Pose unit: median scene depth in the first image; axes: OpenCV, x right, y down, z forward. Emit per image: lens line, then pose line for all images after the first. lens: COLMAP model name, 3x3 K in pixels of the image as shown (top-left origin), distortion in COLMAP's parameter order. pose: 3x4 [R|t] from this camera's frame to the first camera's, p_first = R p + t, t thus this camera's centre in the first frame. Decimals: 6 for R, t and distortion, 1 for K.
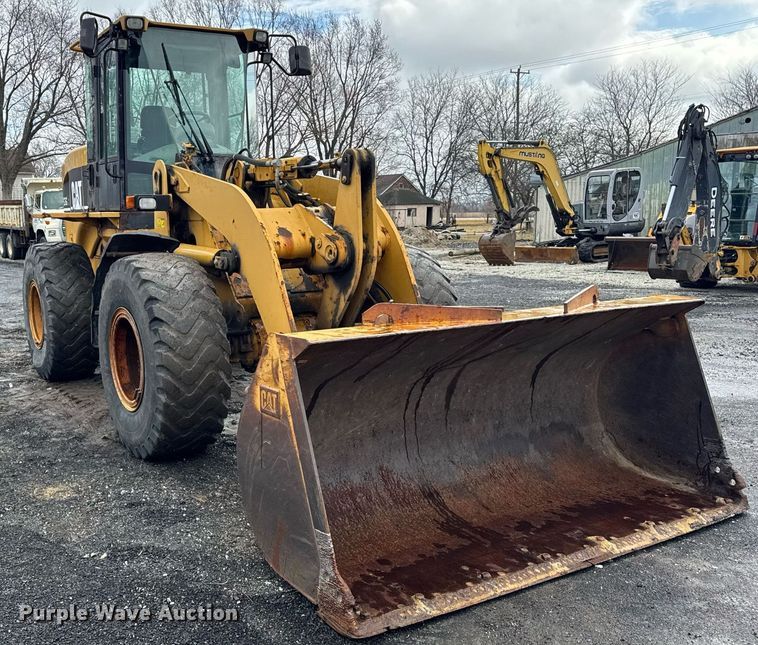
lens RADIAL K [[751.5, 0, 256.7], [0, 751.5, 321.7], [0, 0, 1]] dist [0.072462, -0.109680]
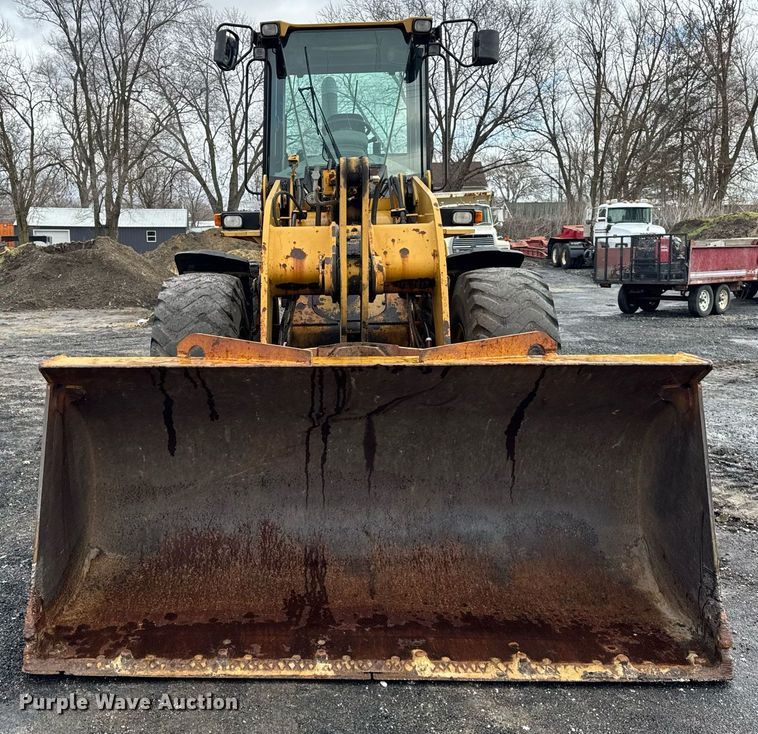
lens RADIAL K [[839.3, 0, 299.8], [0, 839.3, 366.3], [0, 0, 1]] dist [0.096089, -0.180126]
pose [[0.865456, 0.083913, -0.493907, 0.649815], [-0.075405, 0.996460, 0.037165, -0.027233], [0.495277, 0.005079, 0.868720, 0.157872]]
